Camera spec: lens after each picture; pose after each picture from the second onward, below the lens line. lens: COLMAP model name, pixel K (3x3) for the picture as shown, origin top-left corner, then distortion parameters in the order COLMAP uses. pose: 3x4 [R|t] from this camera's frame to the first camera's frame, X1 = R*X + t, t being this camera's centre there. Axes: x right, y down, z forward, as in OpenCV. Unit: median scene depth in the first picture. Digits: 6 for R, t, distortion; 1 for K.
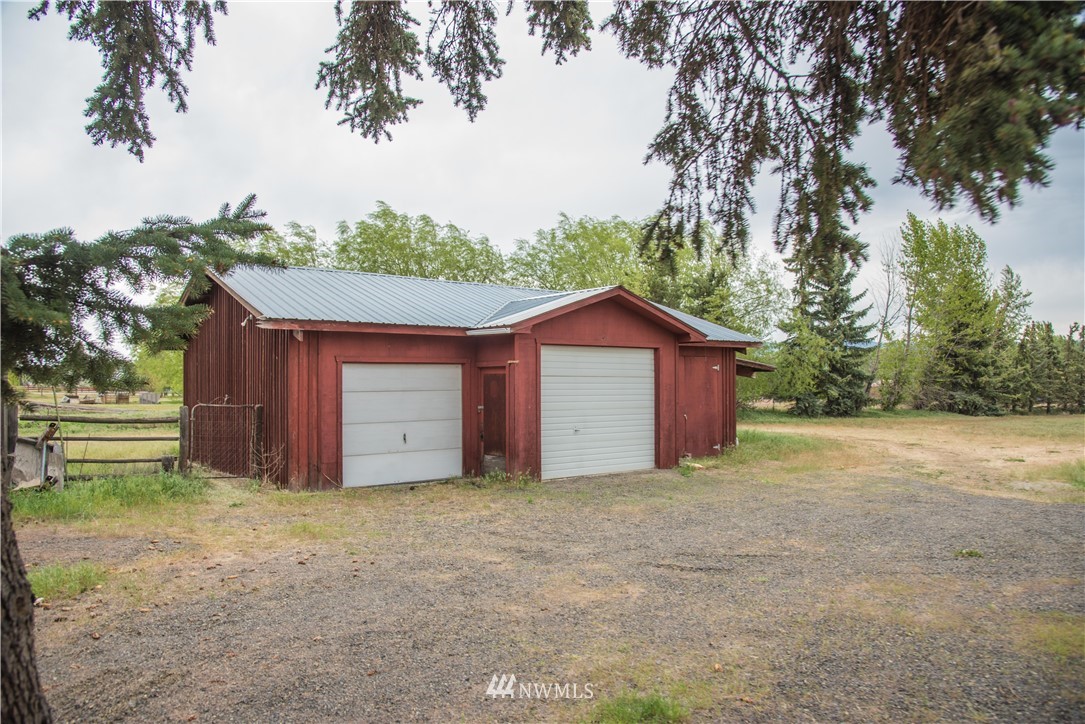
lens RADIAL K [[757.5, 0, 543.3], [0, 757.5, 380.9], [0, 0, 1]] dist [-0.051364, 0.003203]
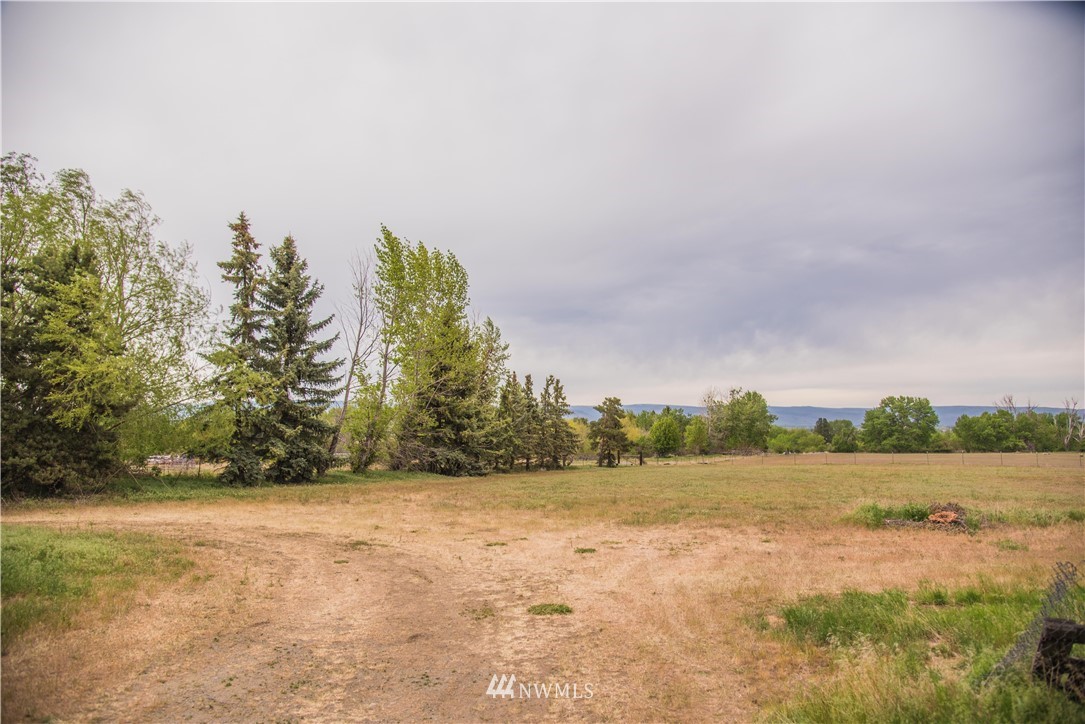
lens RADIAL K [[757.5, 0, 543.3], [0, 757.5, 380.9], [0, 0, 1]] dist [-0.051364, 0.003203]
pose [[0.802538, 0.041344, 0.595167, 0.144065], [0.005411, 0.997051, -0.076557, 0.005305], [-0.596576, 0.064660, 0.799947, 0.251663]]
